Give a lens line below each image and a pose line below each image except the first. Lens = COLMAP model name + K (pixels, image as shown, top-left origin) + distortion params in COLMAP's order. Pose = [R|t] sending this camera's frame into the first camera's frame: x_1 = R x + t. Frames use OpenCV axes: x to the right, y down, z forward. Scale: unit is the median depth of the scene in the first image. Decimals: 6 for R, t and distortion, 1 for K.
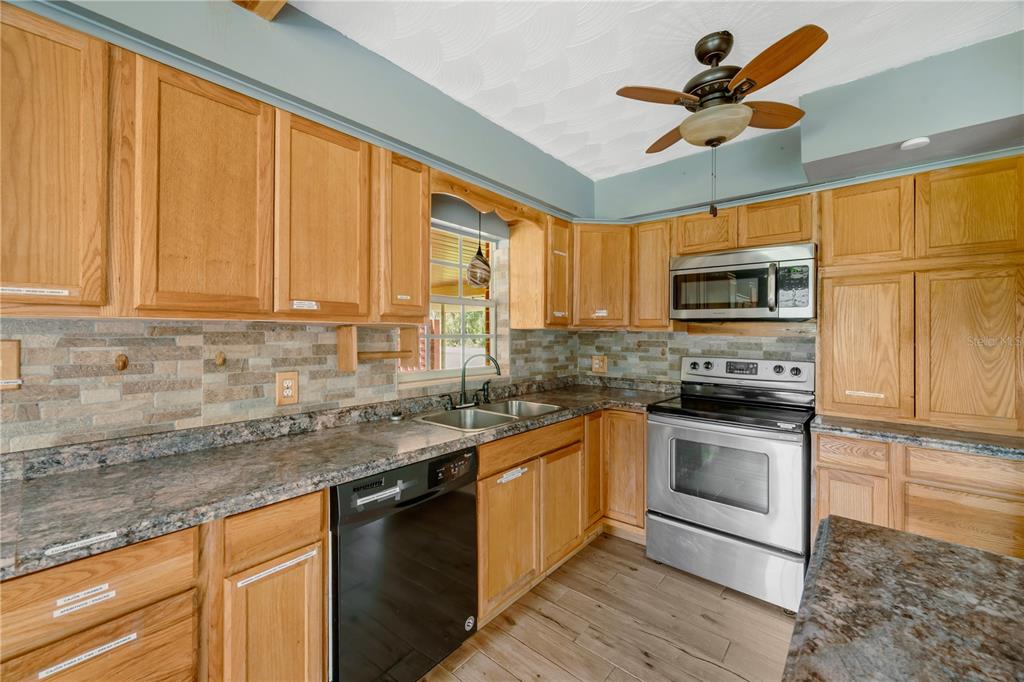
lens RADIAL K [[403.4, 0, 514.4], [0, 403.4, 333.3], [0, 0, 1]] dist [-0.000125, 0.000012]
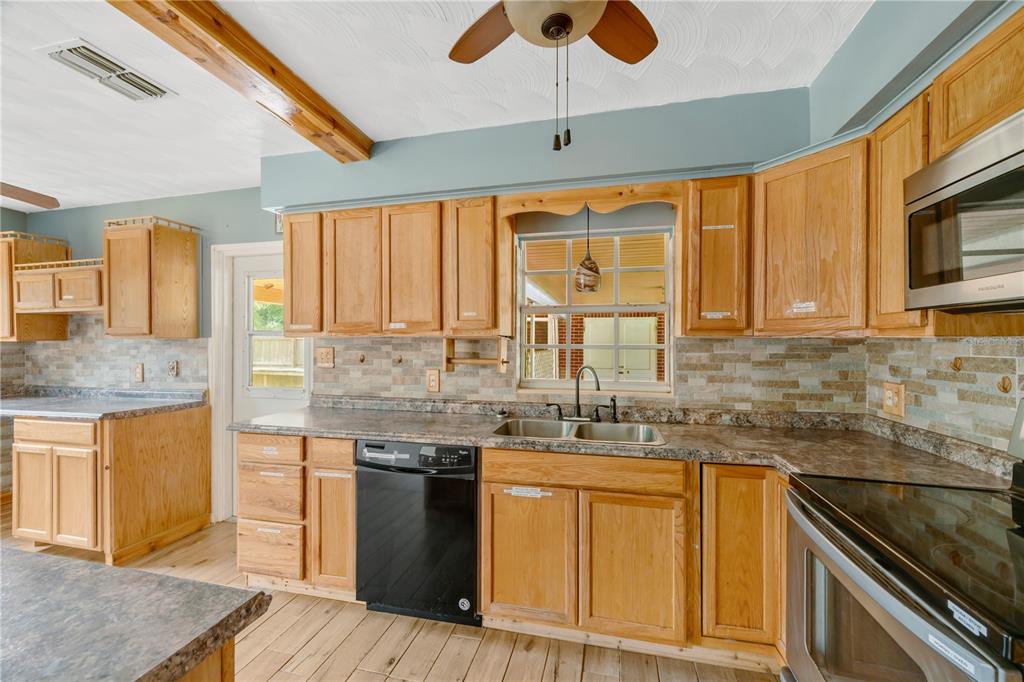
lens RADIAL K [[403.4, 0, 518.7], [0, 403.4, 344.6], [0, 0, 1]] dist [-0.000125, 0.000012]
pose [[0.459310, -0.003486, -0.888269, 0.805900], [0.001951, 0.999994, -0.002916, 0.006348], [0.888274, -0.000393, 0.459314, 0.530866]]
